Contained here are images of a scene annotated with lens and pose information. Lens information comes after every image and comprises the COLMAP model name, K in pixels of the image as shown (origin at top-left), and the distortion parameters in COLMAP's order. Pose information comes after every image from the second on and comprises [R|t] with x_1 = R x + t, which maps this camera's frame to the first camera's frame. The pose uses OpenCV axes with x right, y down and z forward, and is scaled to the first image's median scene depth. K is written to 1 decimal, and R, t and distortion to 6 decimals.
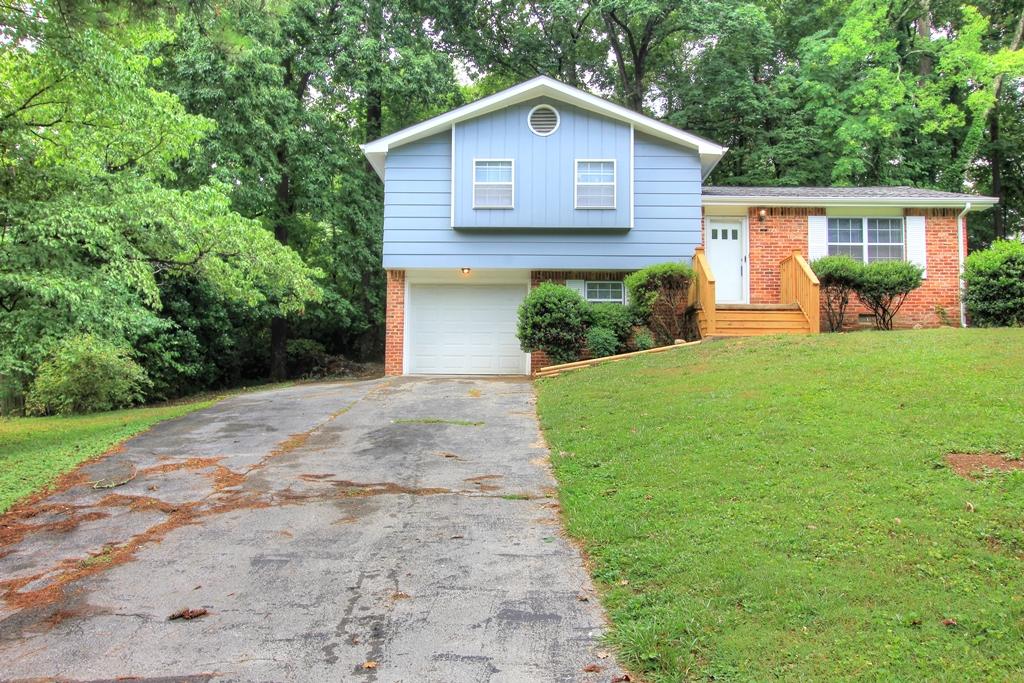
lens RADIAL K [[810.9, 0, 513.2], [0, 810.9, 340.6], [0, 0, 1]] dist [-0.016572, 0.021764]
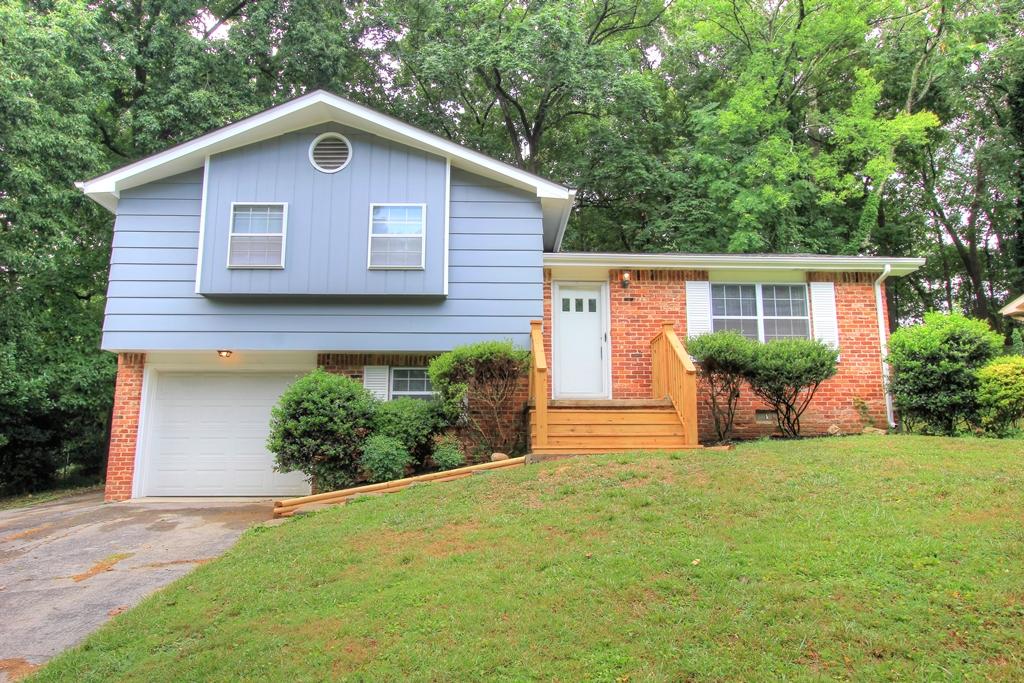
lens RADIAL K [[697.8, 0, 514.0], [0, 697.8, 341.3], [0, 0, 1]] dist [-0.018960, 0.005614]
pose [[0.998532, -0.001068, 0.054147, 0.169920], [0.006490, 0.994961, -0.100053, -0.033221], [-0.053767, 0.100258, 0.993508, 0.366477]]
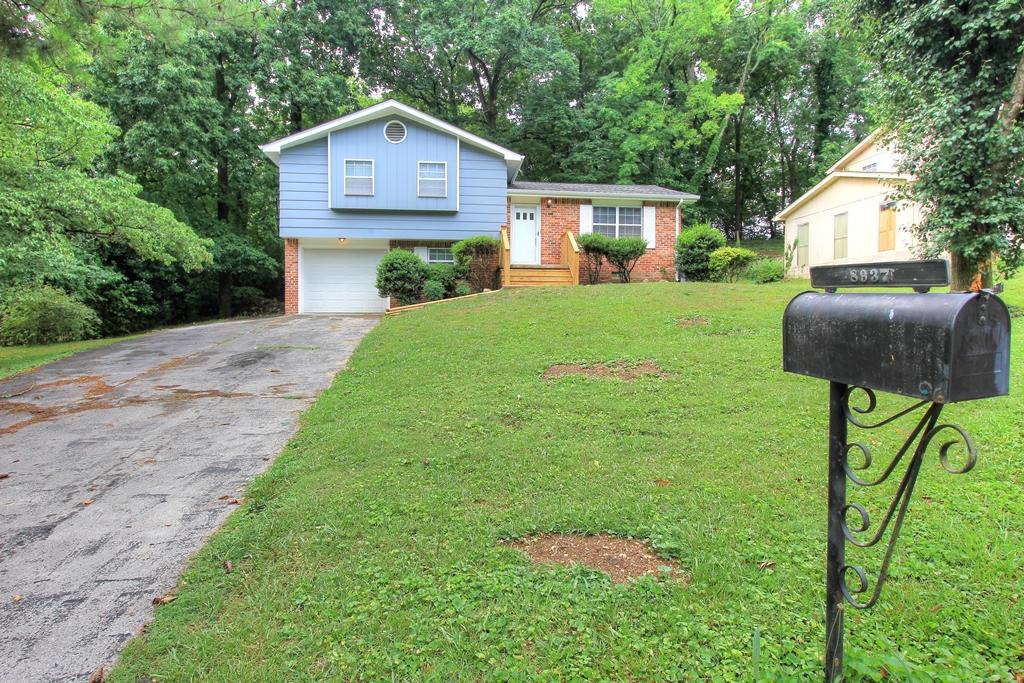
lens RADIAL K [[573.5, 0, 514.6], [0, 573.5, 342.5], [0, 0, 1]] dist [-0.017090, 0.004053]
pose [[0.990289, -0.011994, 0.138504, 0.099930], [-0.001675, 0.995169, 0.098158, -0.006081], [-0.139012, -0.097437, 0.985485, -0.041224]]
